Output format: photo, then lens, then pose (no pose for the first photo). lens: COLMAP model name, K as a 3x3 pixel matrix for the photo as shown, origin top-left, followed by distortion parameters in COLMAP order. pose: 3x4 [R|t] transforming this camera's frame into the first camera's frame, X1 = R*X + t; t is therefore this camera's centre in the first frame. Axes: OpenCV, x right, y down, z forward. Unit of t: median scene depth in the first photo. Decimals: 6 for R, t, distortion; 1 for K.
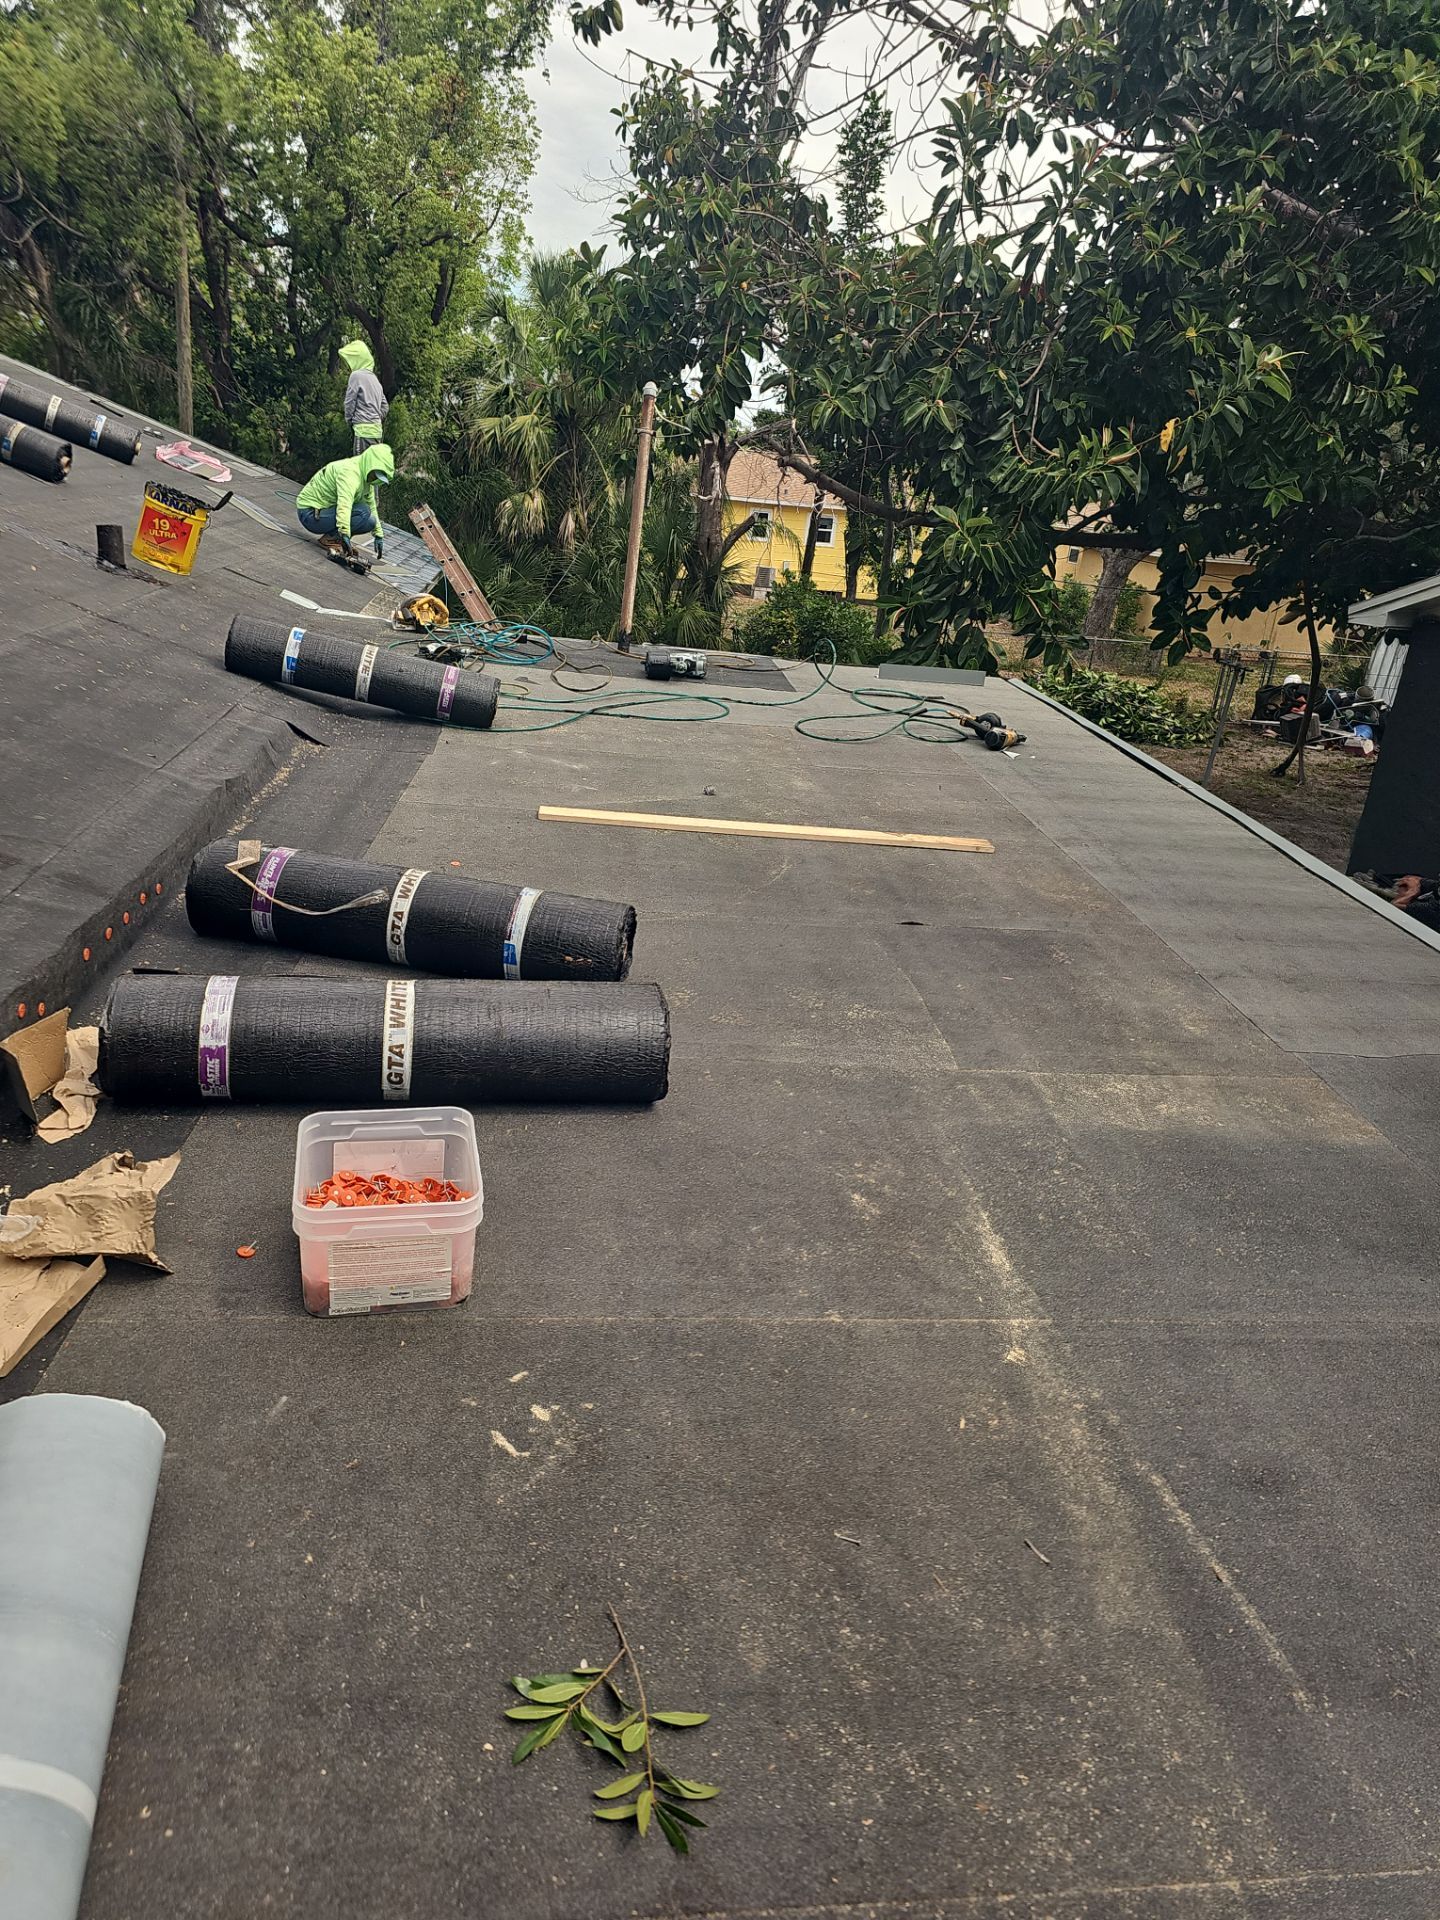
lens RADIAL K [[1257.7, 0, 721.2], [0, 1257.7, 966.2], [0, 0, 1]] dist [0.069706, -0.060745]
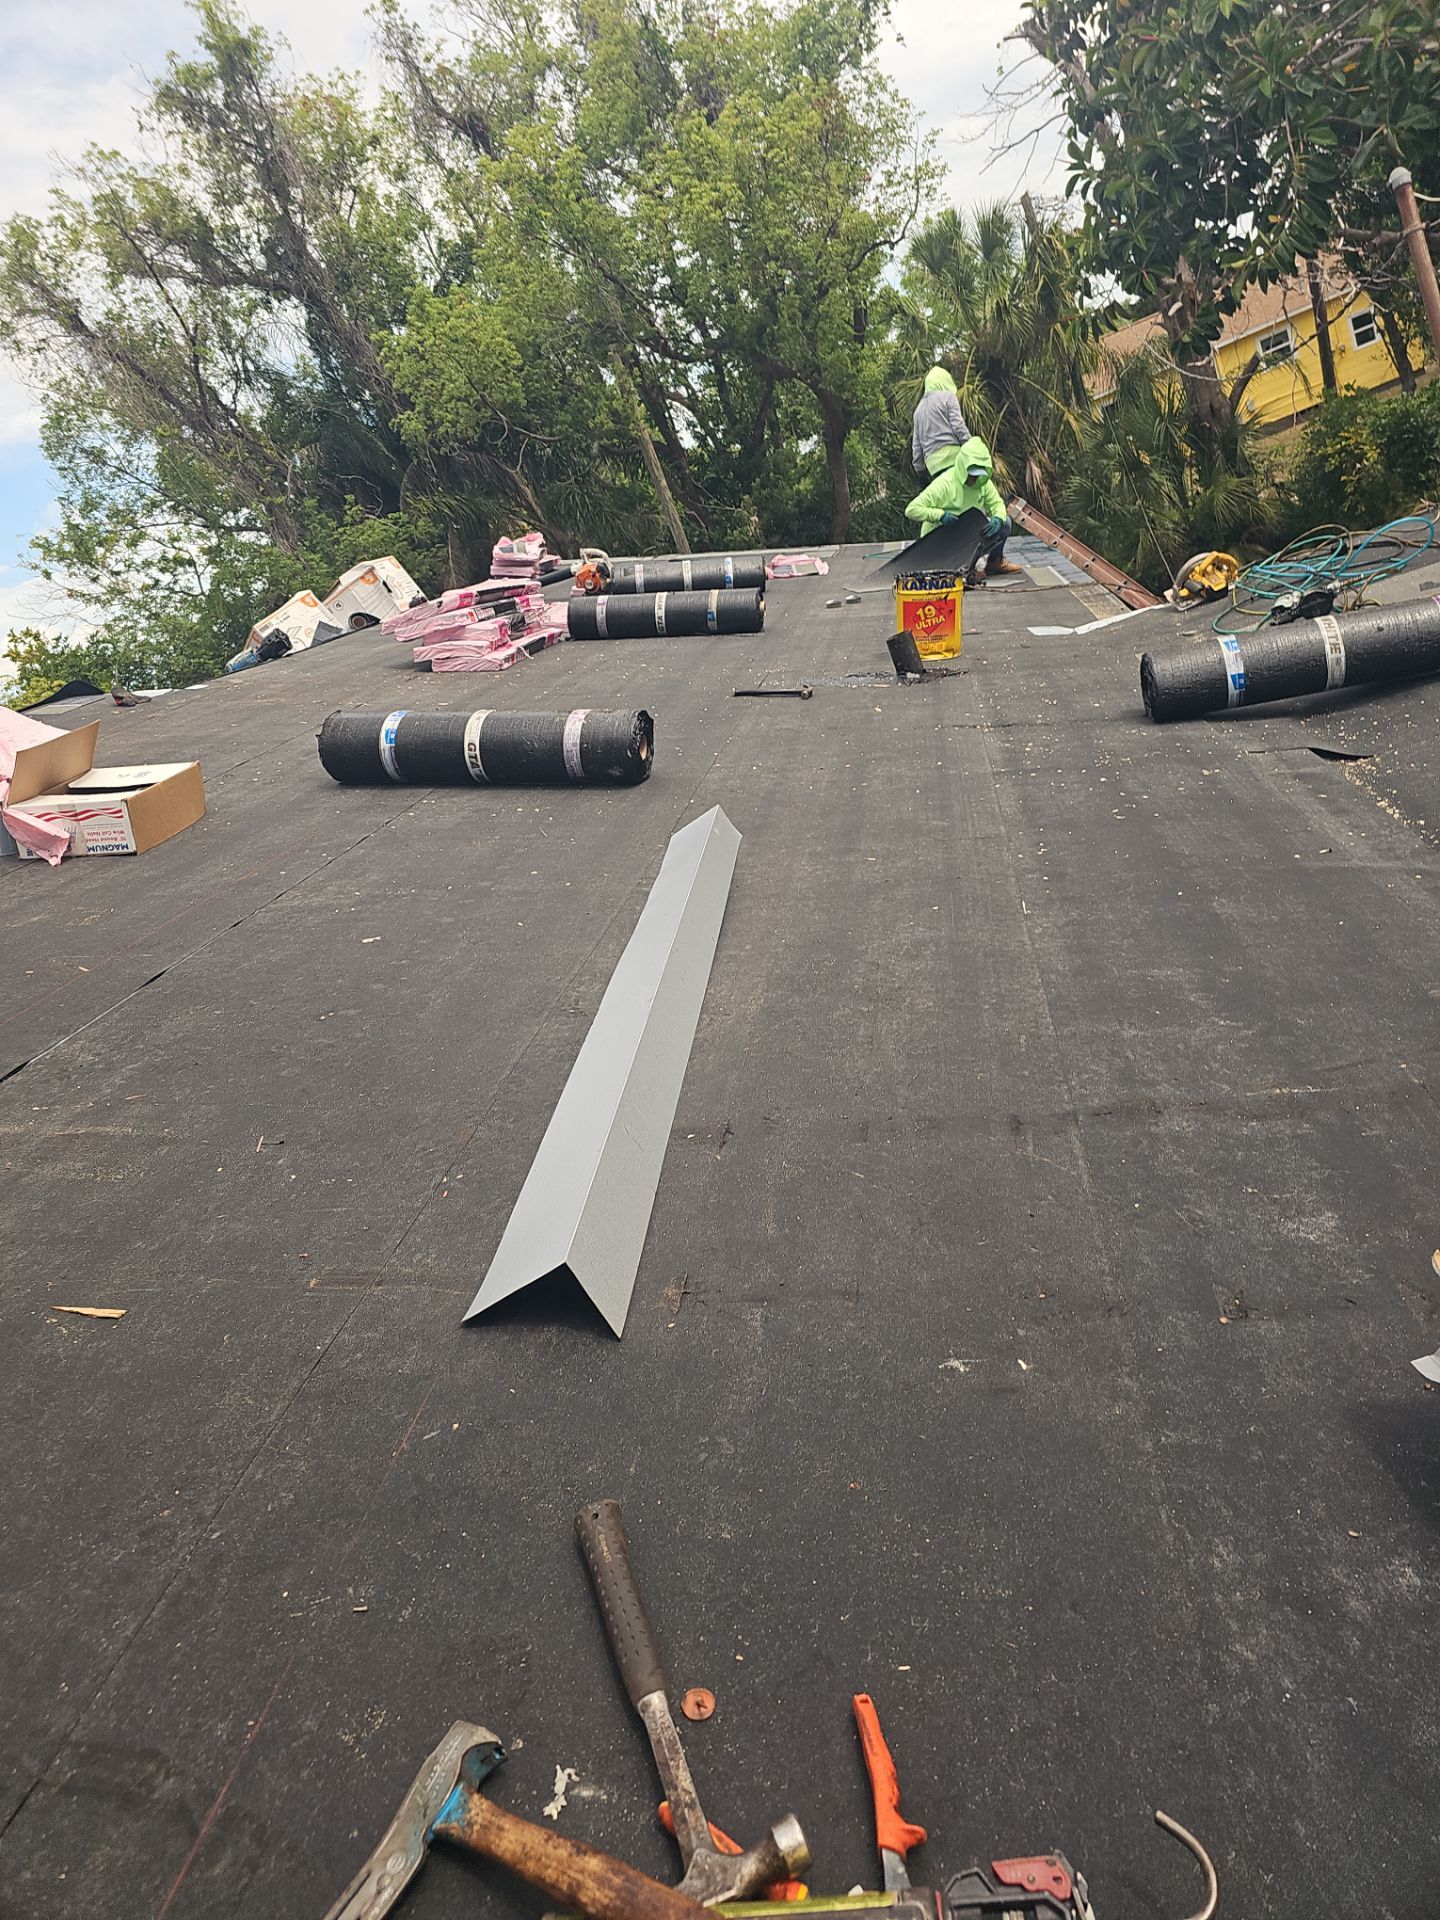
lens RADIAL K [[1257.7, 0, 721.2], [0, 1257.7, 966.2], [0, 0, 1]] dist [0.069706, -0.060745]
pose [[0.851699, -0.320915, -0.414273, -0.236460], [0.323938, 0.943832, -0.065155, -0.085030], [0.411913, -0.078706, 0.907818, 0.088195]]
